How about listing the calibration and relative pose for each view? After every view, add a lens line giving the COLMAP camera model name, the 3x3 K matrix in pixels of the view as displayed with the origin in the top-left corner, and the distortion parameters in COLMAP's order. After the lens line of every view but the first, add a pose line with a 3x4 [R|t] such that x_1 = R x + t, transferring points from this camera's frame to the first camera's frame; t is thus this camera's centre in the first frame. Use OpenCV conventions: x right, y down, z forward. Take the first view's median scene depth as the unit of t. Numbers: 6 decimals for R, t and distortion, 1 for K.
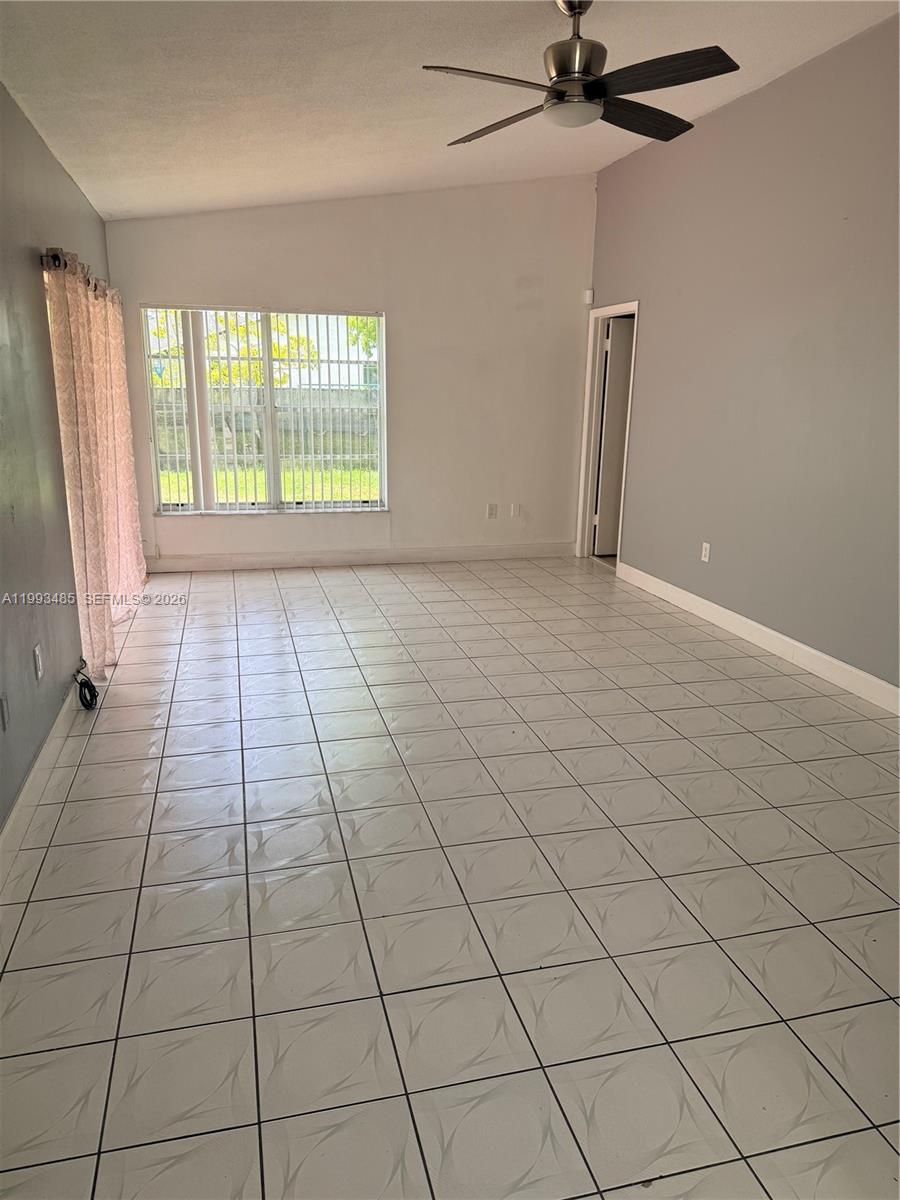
lens RADIAL K [[849.7, 0, 447.5], [0, 849.7, 600.1], [0, 0, 1]] dist [0.029348, -0.020960]
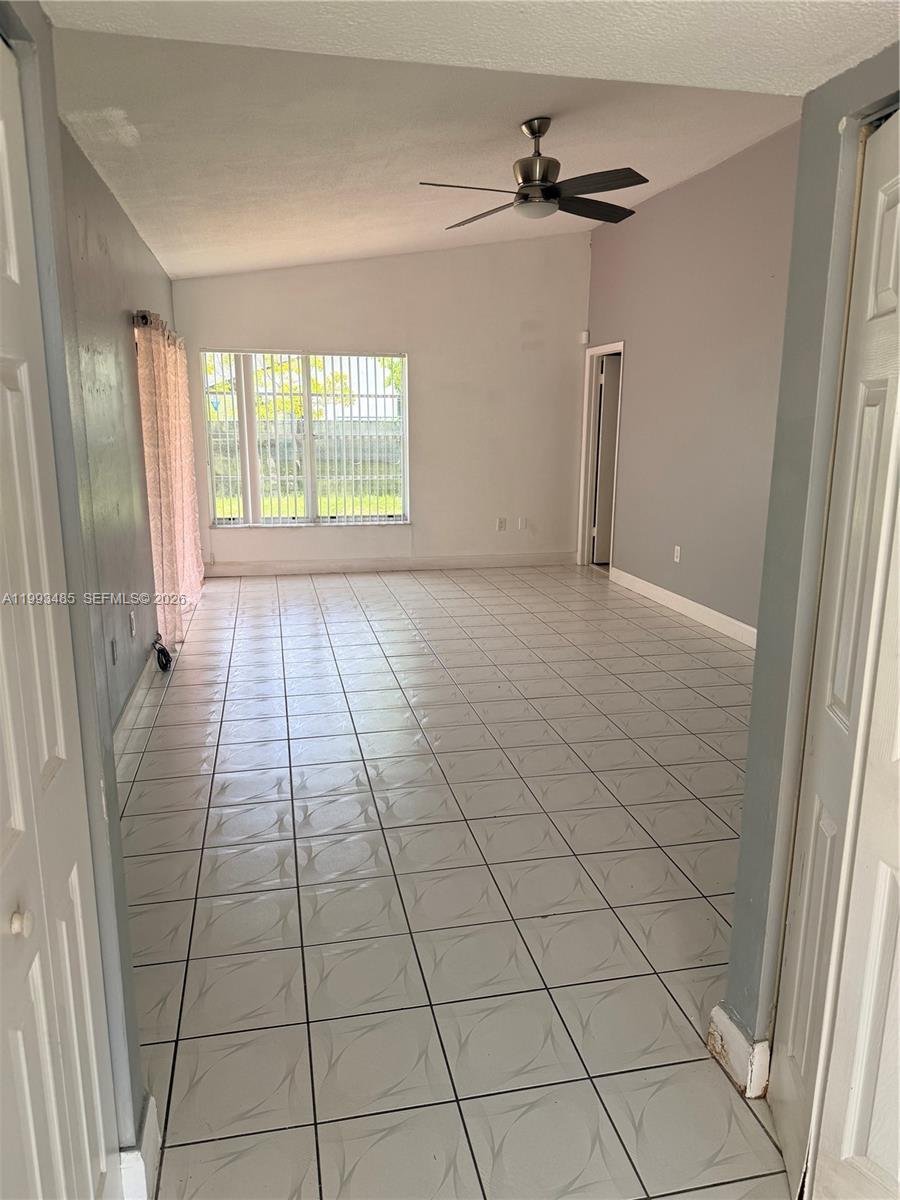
lens RADIAL K [[849.7, 0, 450.3], [0, 849.7, 605.0], [0, 0, 1]] dist [0.029348, -0.020960]
pose [[0.999189, 0.000007, -0.040269, 0.034491], [-0.001248, 0.999525, -0.030786, 0.045153], [0.040250, 0.030811, 0.998714, -0.160729]]
